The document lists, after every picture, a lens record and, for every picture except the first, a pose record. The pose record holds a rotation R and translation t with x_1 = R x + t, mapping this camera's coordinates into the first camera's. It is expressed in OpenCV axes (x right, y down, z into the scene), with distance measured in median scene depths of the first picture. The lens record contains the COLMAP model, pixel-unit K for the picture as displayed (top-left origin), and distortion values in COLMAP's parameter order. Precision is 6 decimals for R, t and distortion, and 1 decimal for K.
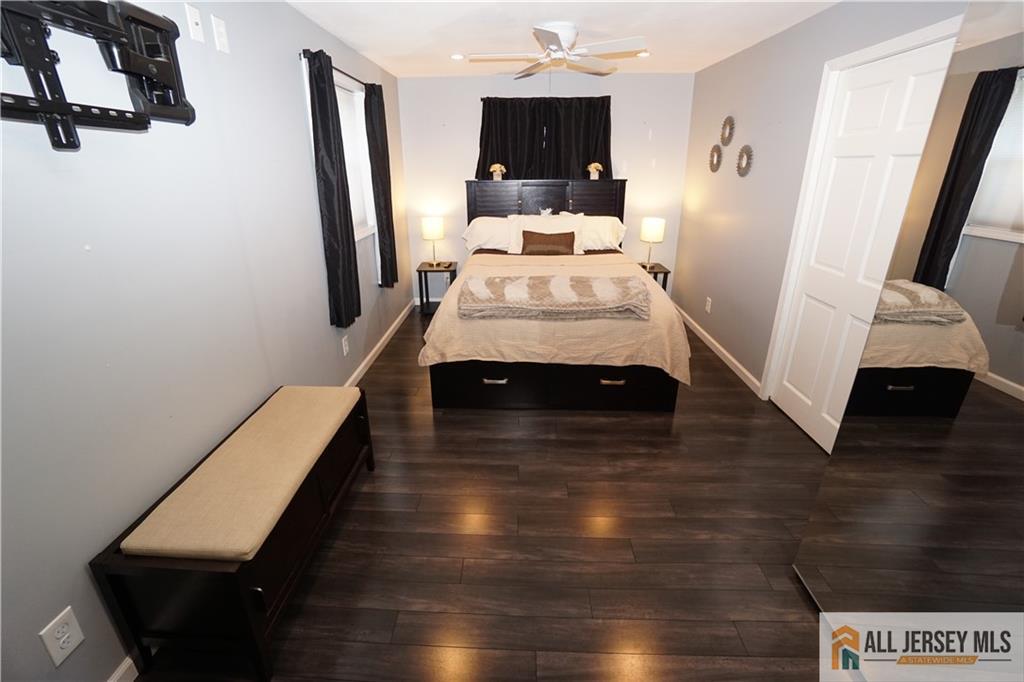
lens RADIAL K [[451.2, 0, 507.1], [0, 451.2, 339.0], [0, 0, 1]] dist [-0.061198, 0.021379]
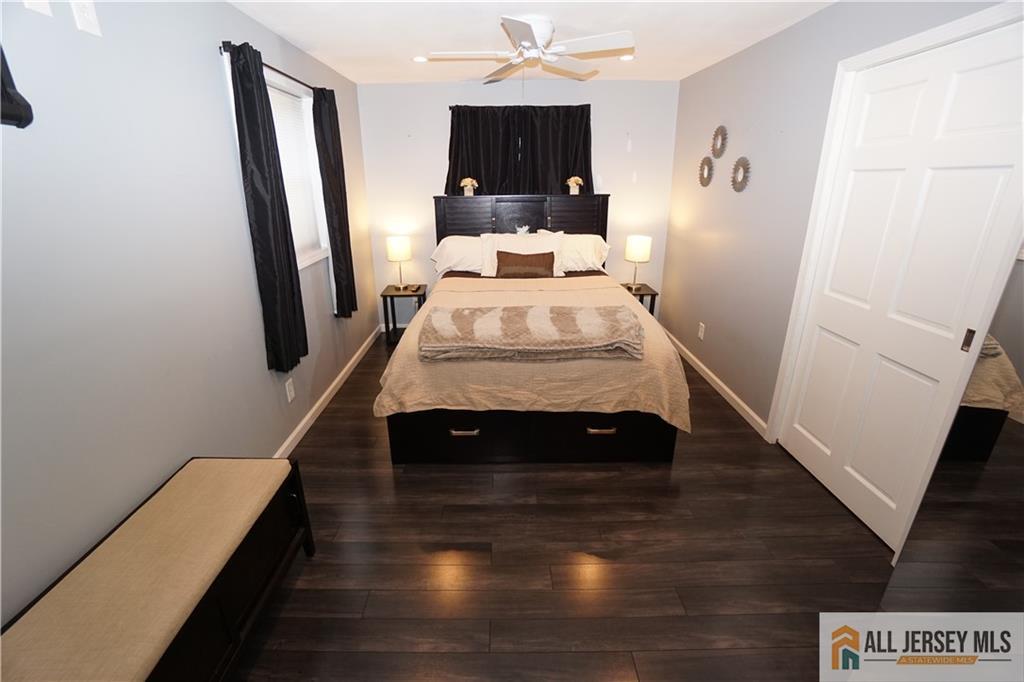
lens RADIAL K [[451.2, 0, 506.2], [0, 451.2, 339.7], [0, 0, 1]] dist [-0.061198, 0.021379]
pose [[0.999060, -0.015155, 0.040602, 0.019928], [0.016151, 0.999574, -0.024321, -0.058003], [-0.040216, 0.024954, 0.998879, 0.140934]]
